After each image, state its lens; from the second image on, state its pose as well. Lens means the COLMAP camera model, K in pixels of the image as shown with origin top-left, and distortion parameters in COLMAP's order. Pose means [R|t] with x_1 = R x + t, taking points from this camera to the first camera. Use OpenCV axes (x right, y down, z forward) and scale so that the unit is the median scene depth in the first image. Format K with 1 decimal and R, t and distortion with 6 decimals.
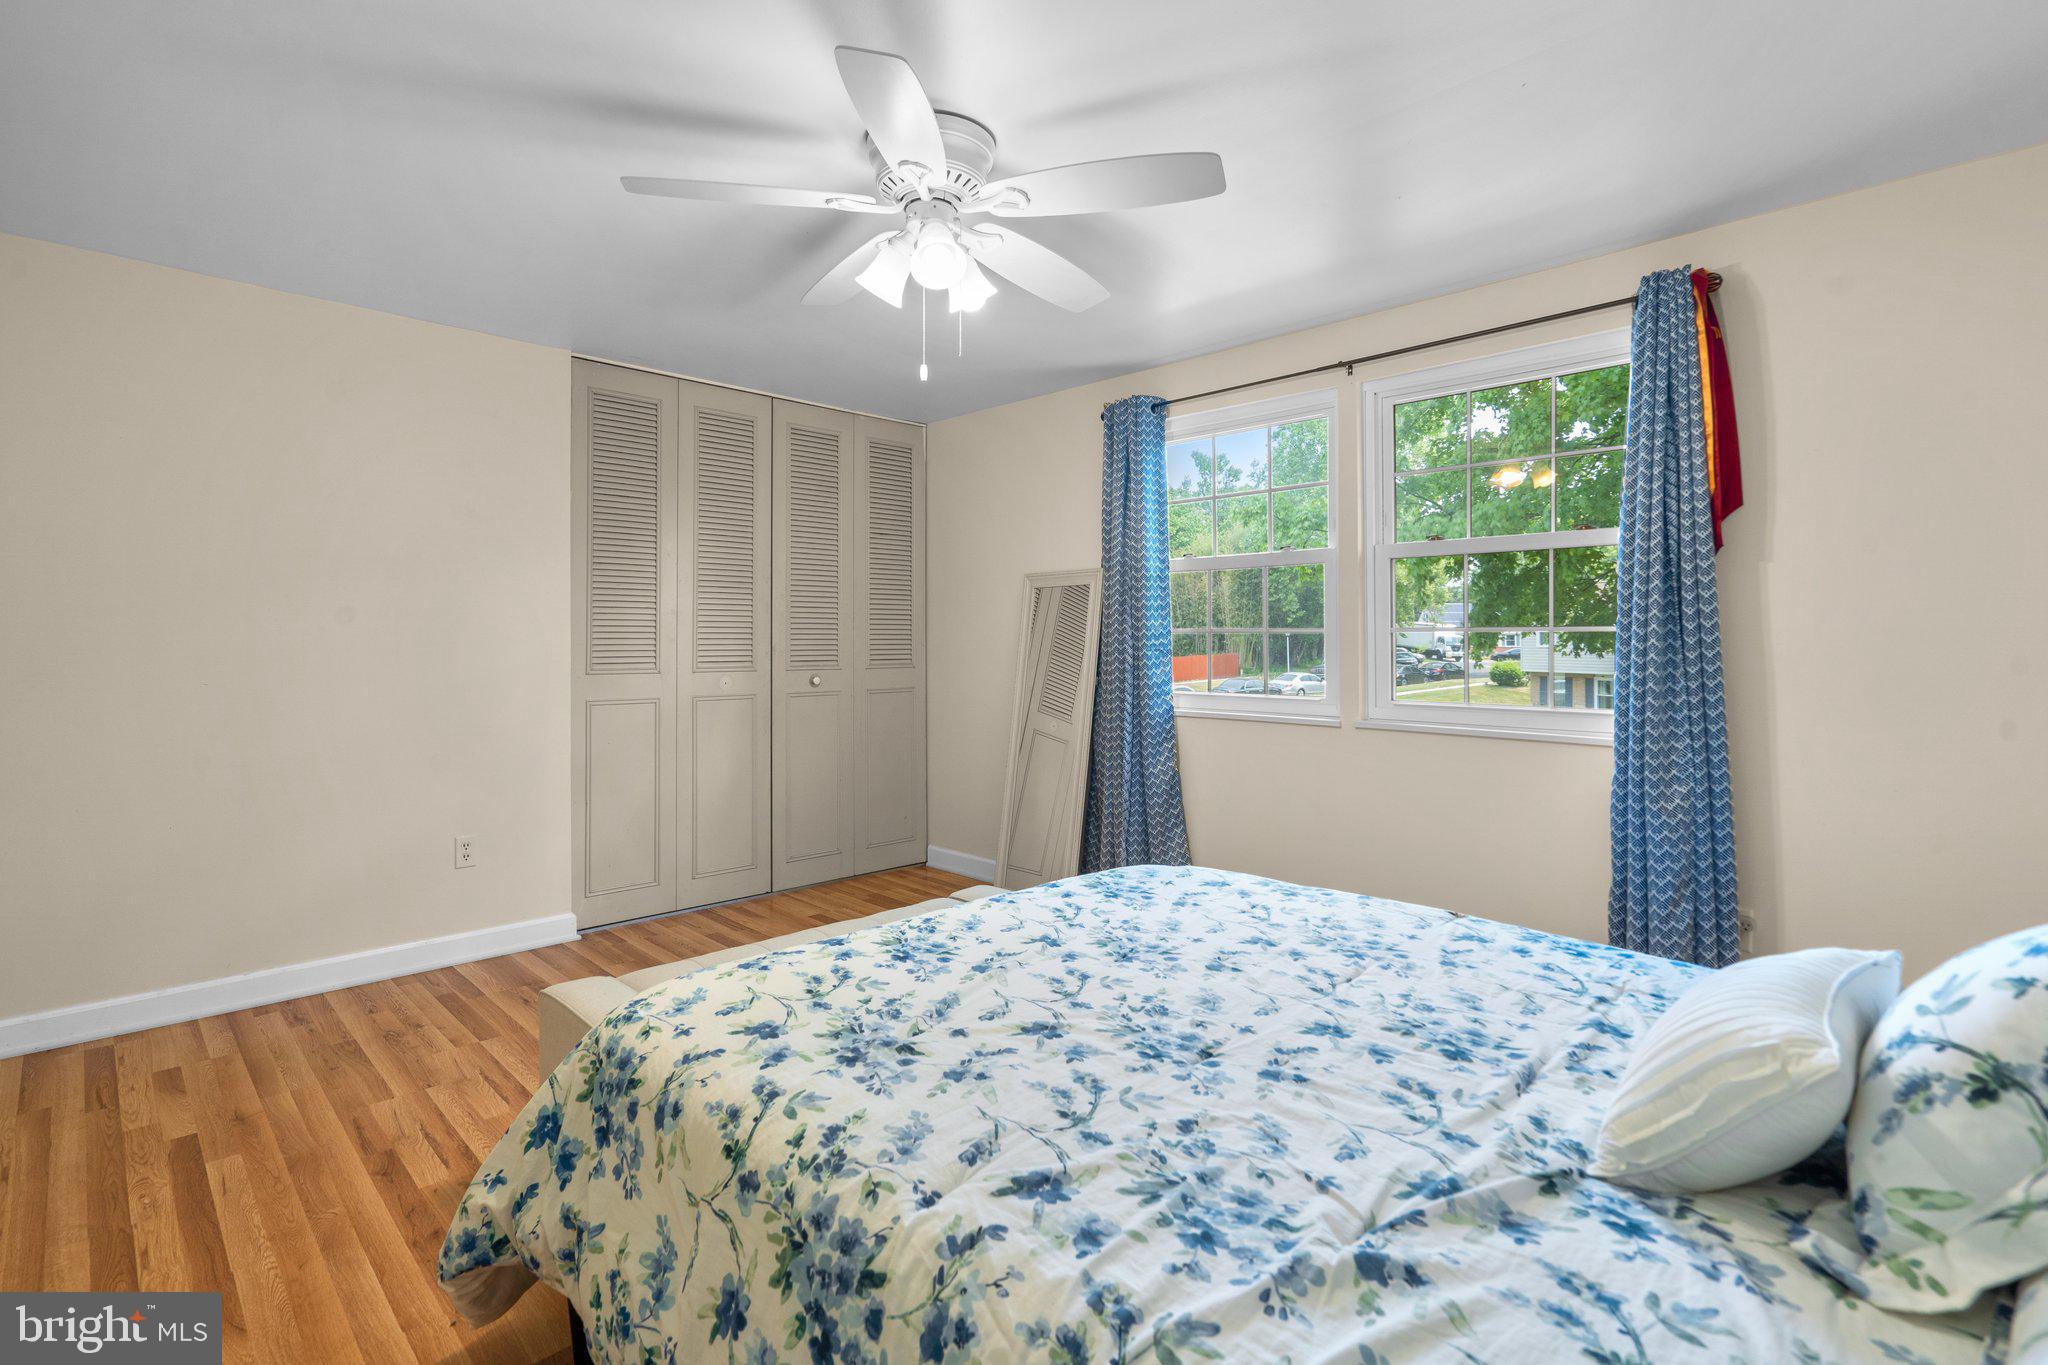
lens RADIAL K [[970.0, 0, 988.4], [0, 970.0, 676.4], [0, 0, 1]] dist [0.000691, 0.000834]
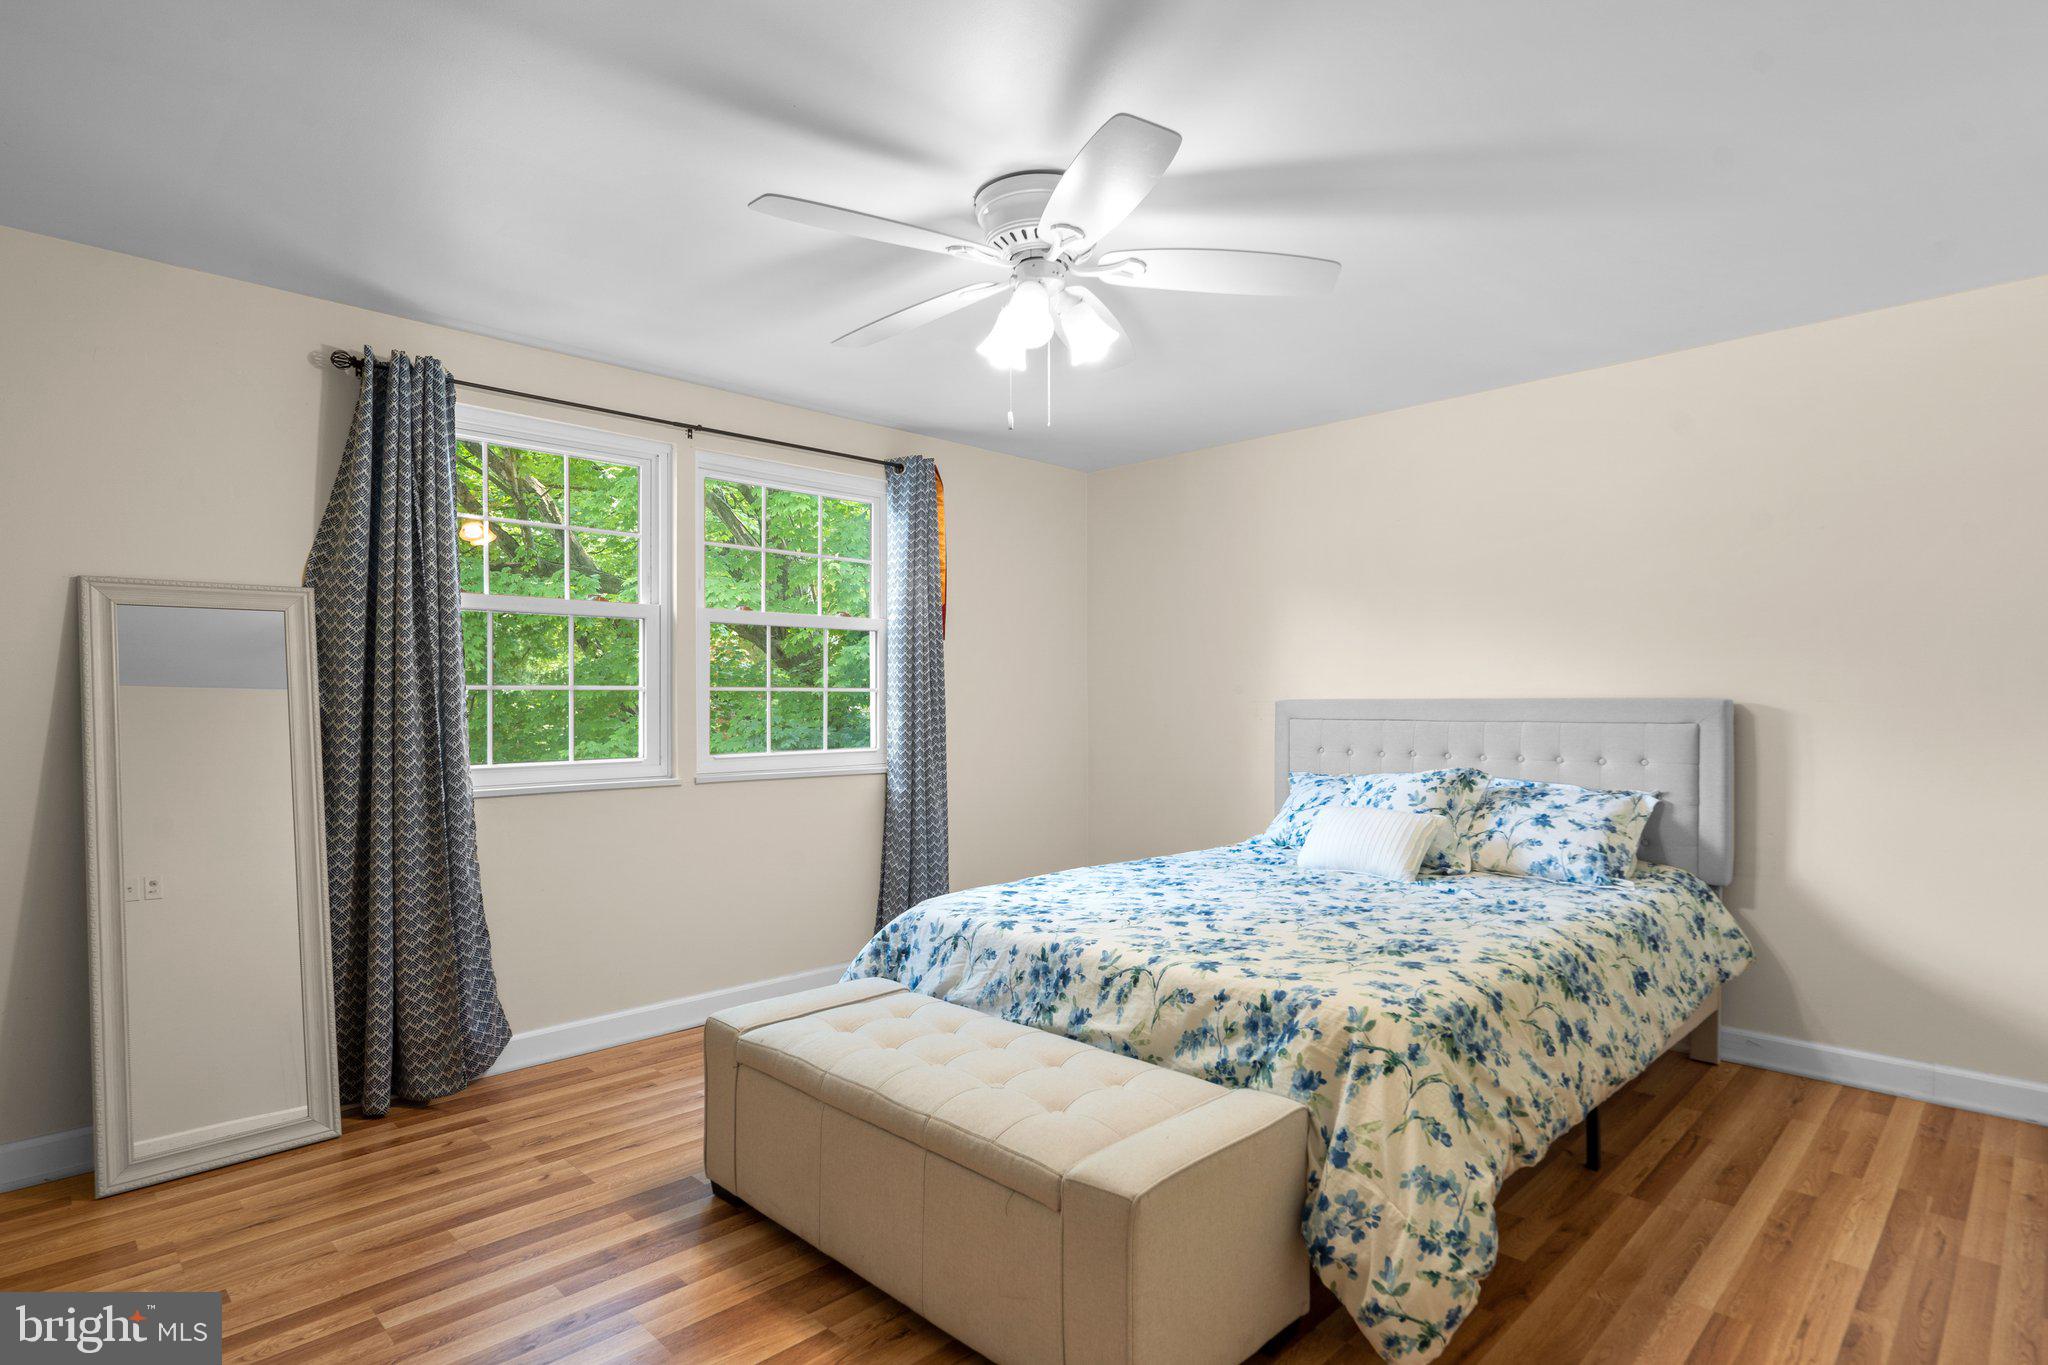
lens RADIAL K [[944.1, 0, 1029.8], [0, 944.1, 703.5], [0, 0, 1]] dist [-0.002145, -0.000137]
pose [[0.010498, -0.010173, 0.999893, -1.259228], [0.024603, 0.999648, 0.009912, -0.037955], [-0.999642, 0.024496, 0.010744, 1.179957]]
